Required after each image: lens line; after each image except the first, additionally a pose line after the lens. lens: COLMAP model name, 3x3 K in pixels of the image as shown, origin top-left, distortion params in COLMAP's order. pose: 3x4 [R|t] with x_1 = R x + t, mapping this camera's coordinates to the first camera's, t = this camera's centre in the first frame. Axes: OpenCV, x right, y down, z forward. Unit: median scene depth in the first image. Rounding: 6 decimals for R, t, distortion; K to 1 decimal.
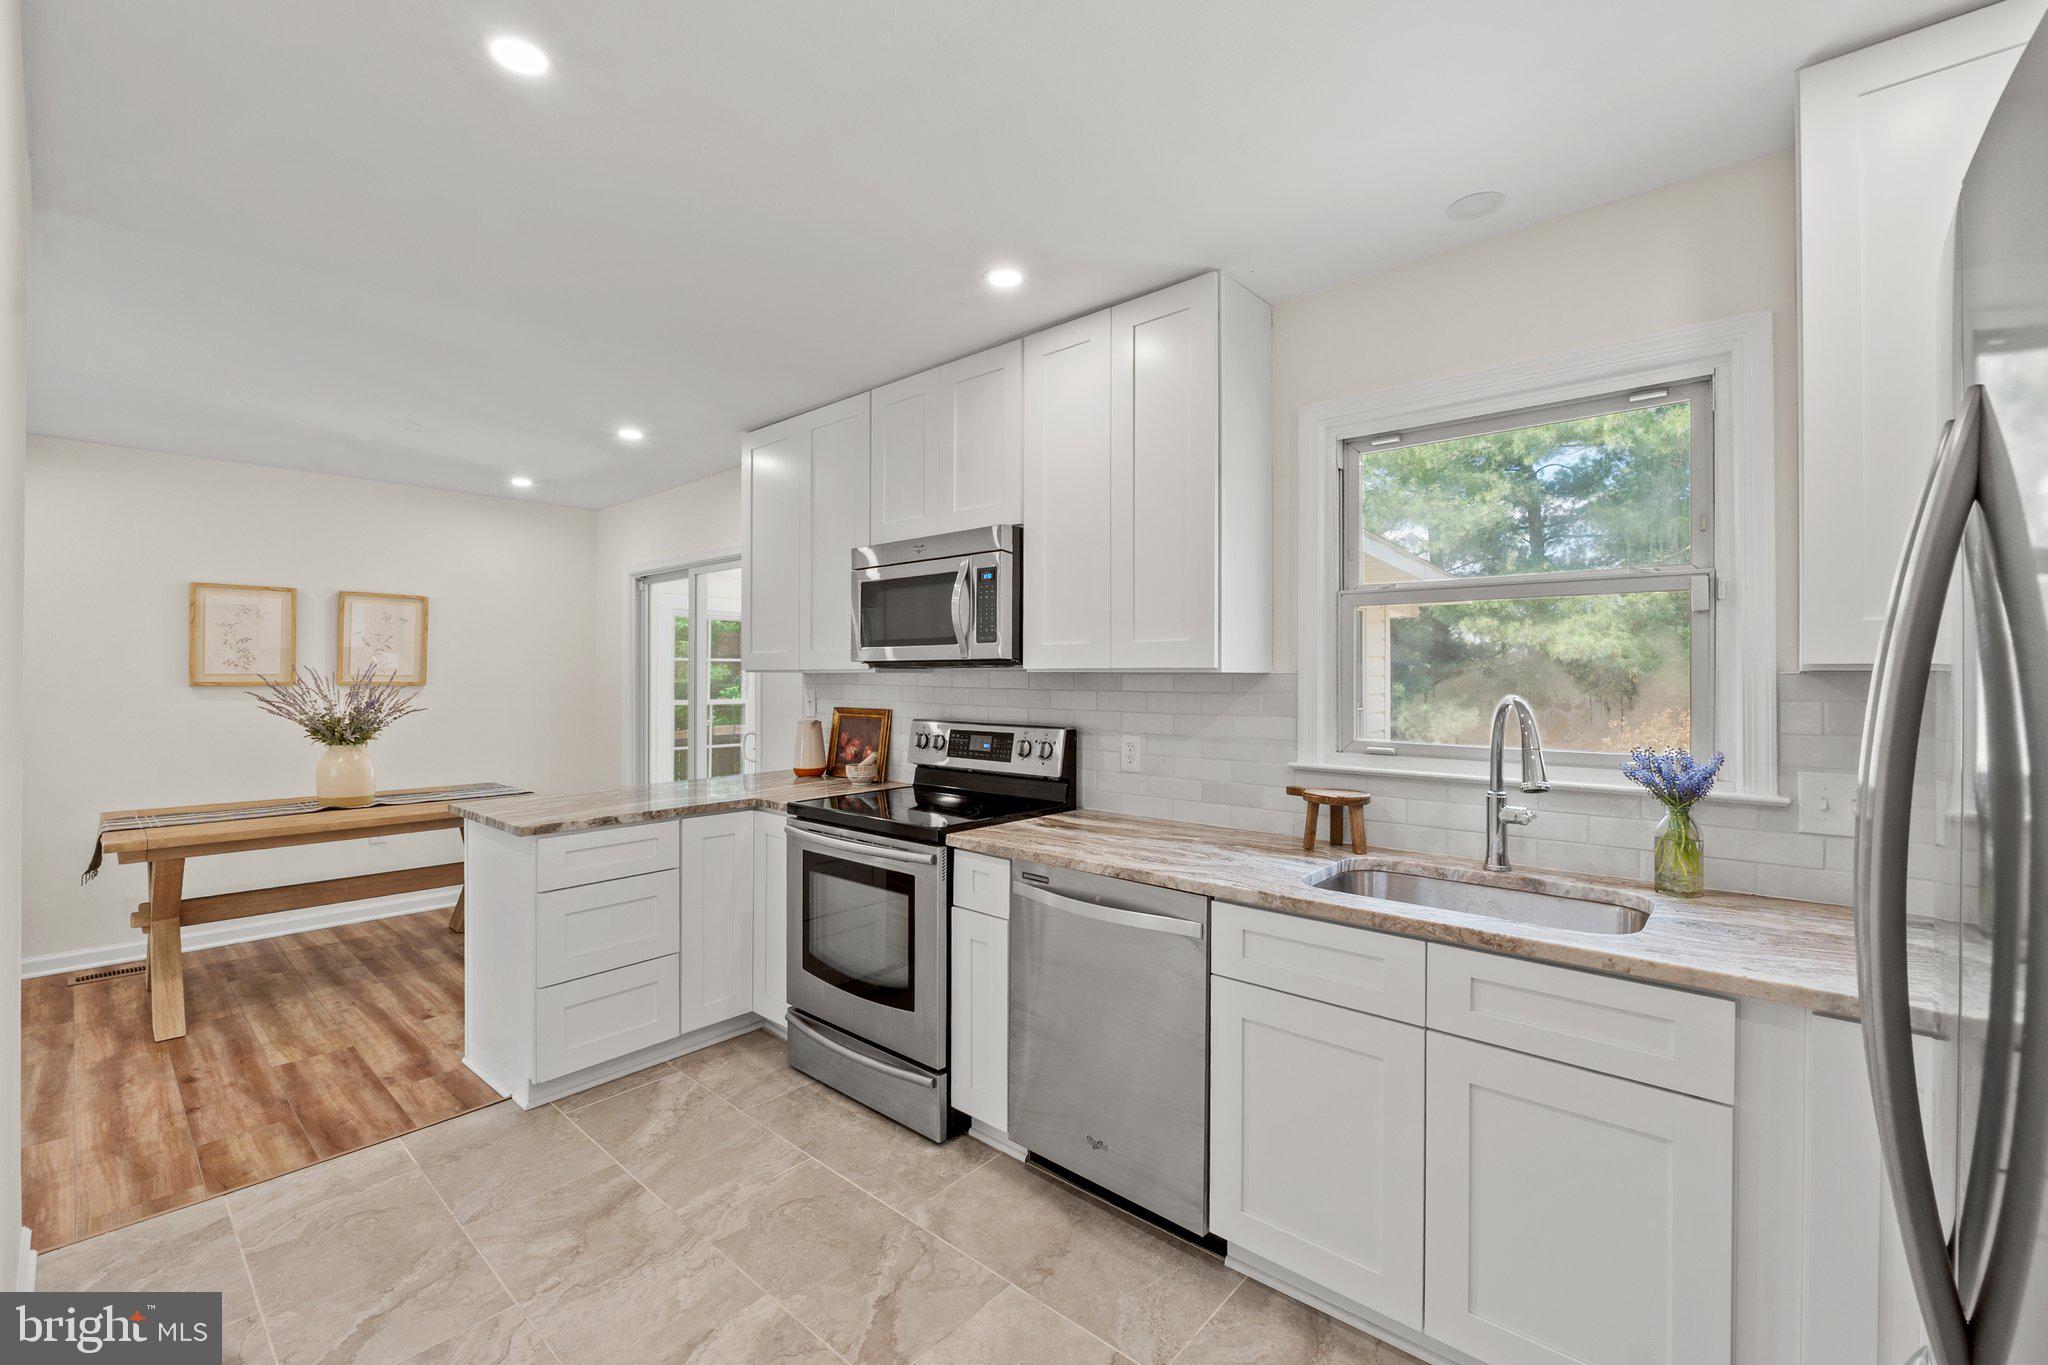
lens RADIAL K [[857.6, 0, 1027.7], [0, 857.6, 671.7], [0, 0, 1]] dist [-0.009859, -0.000341]
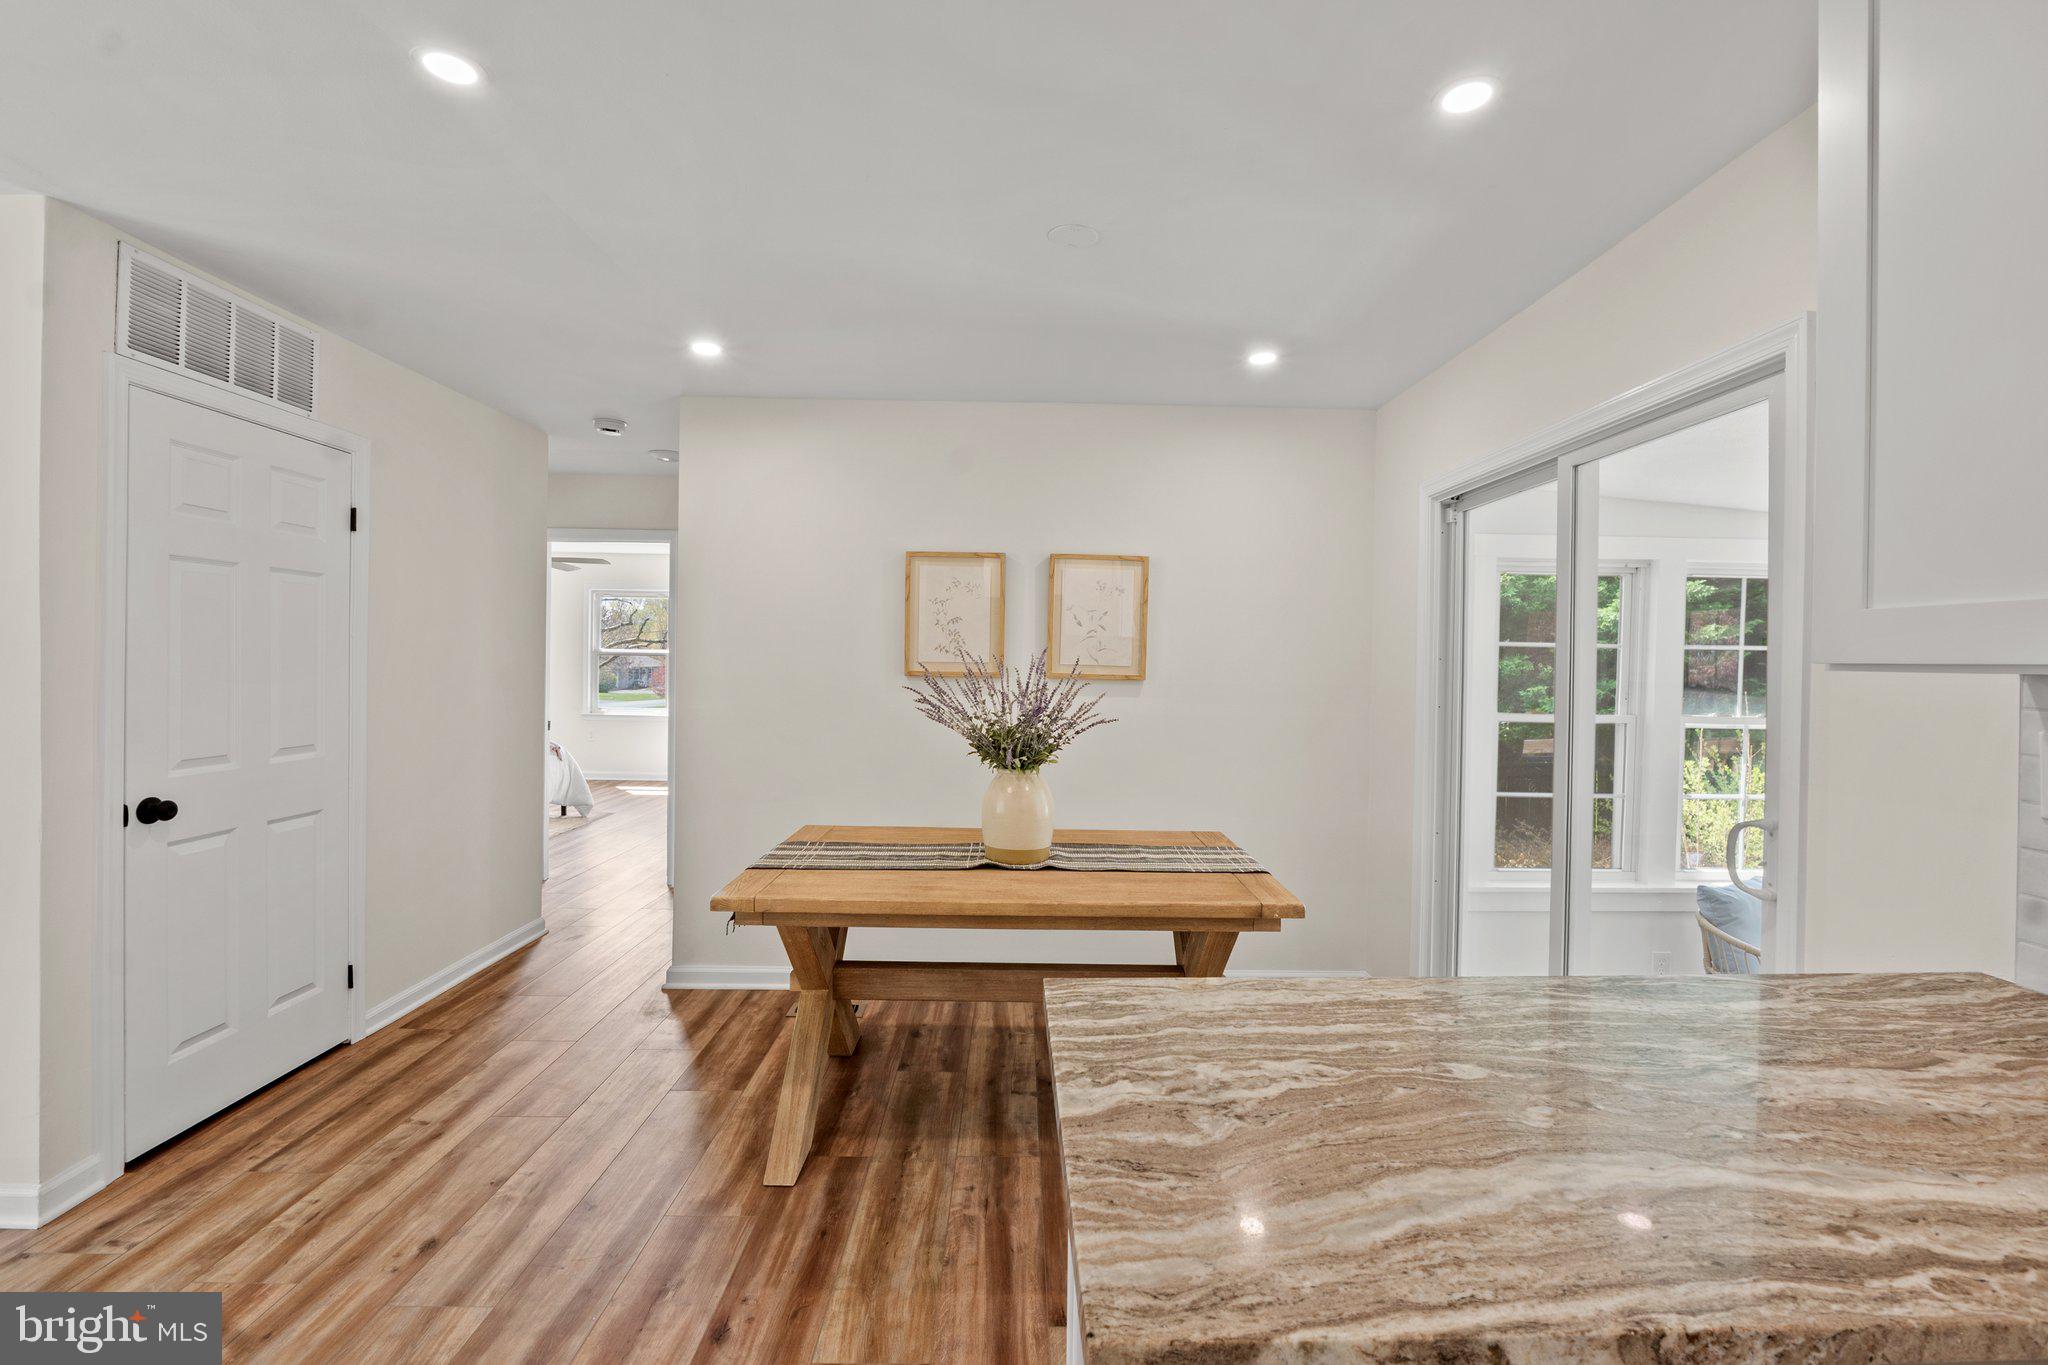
lens RADIAL K [[877.1, 0, 1032.7], [0, 877.1, 670.7], [0, 0, 1]] dist [-0.010211, 0.000198]
pose [[0.676022, 0.015746, -0.736713, -0.345849], [-0.010522, 0.999876, 0.011716, 0.000538], [0.736806, -0.000169, 0.676104, 0.661315]]
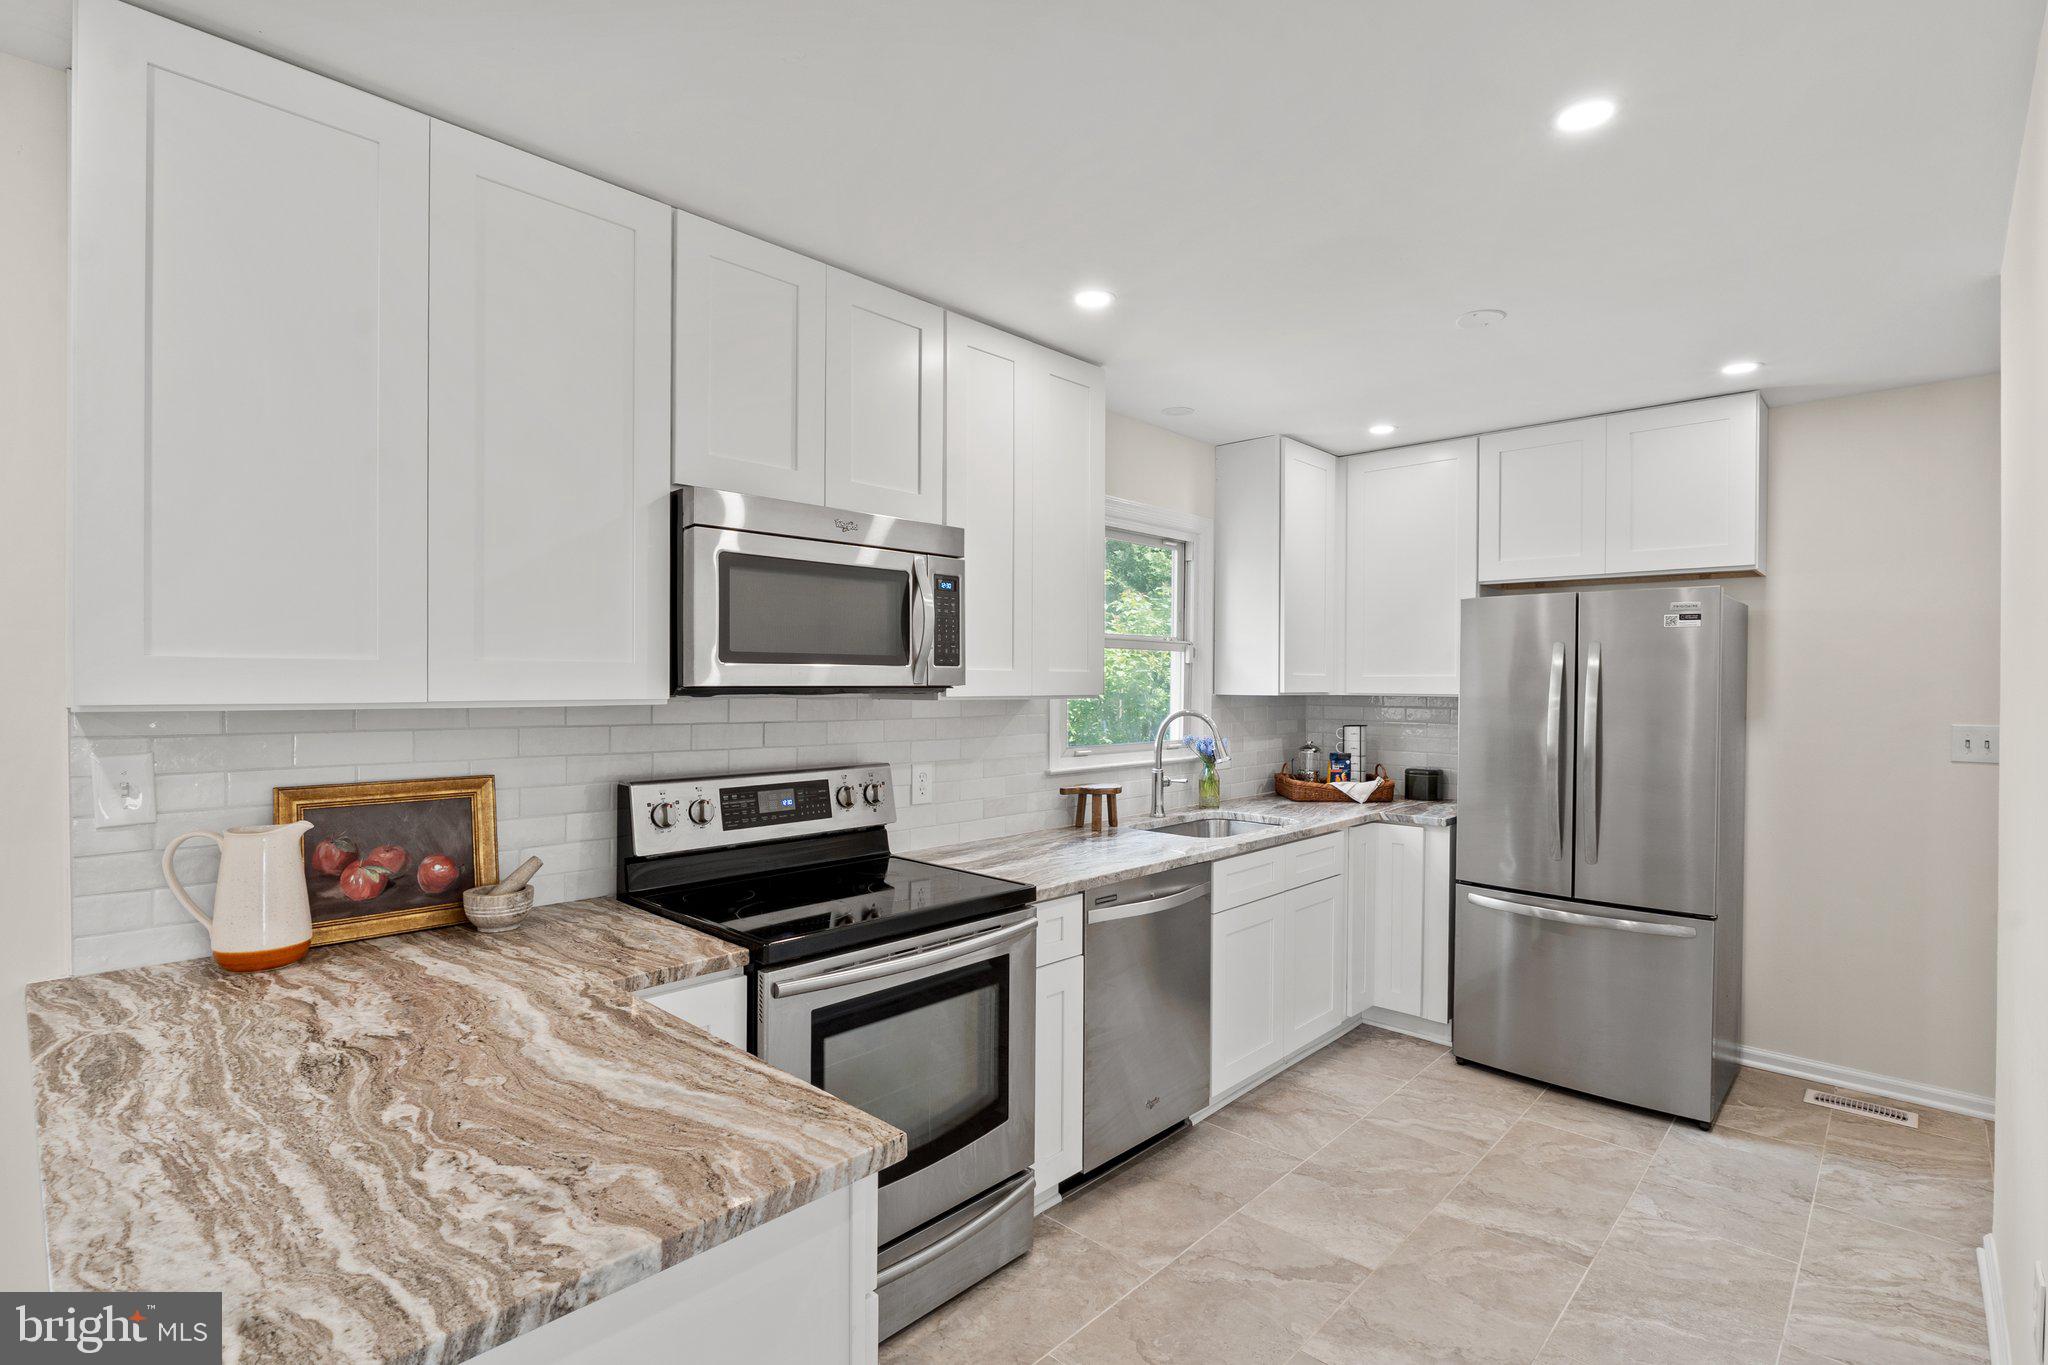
lens RADIAL K [[961.2, 0, 1026.9], [0, 961.2, 688.0], [0, 0, 1]] dist [-0.012318, 0.001393]
pose [[0.036046, -0.007995, 0.999318, -0.810673], [-0.009451, 0.999921, 0.008341, -0.017412], [-0.999305, -0.009745, 0.035967, 0.741031]]
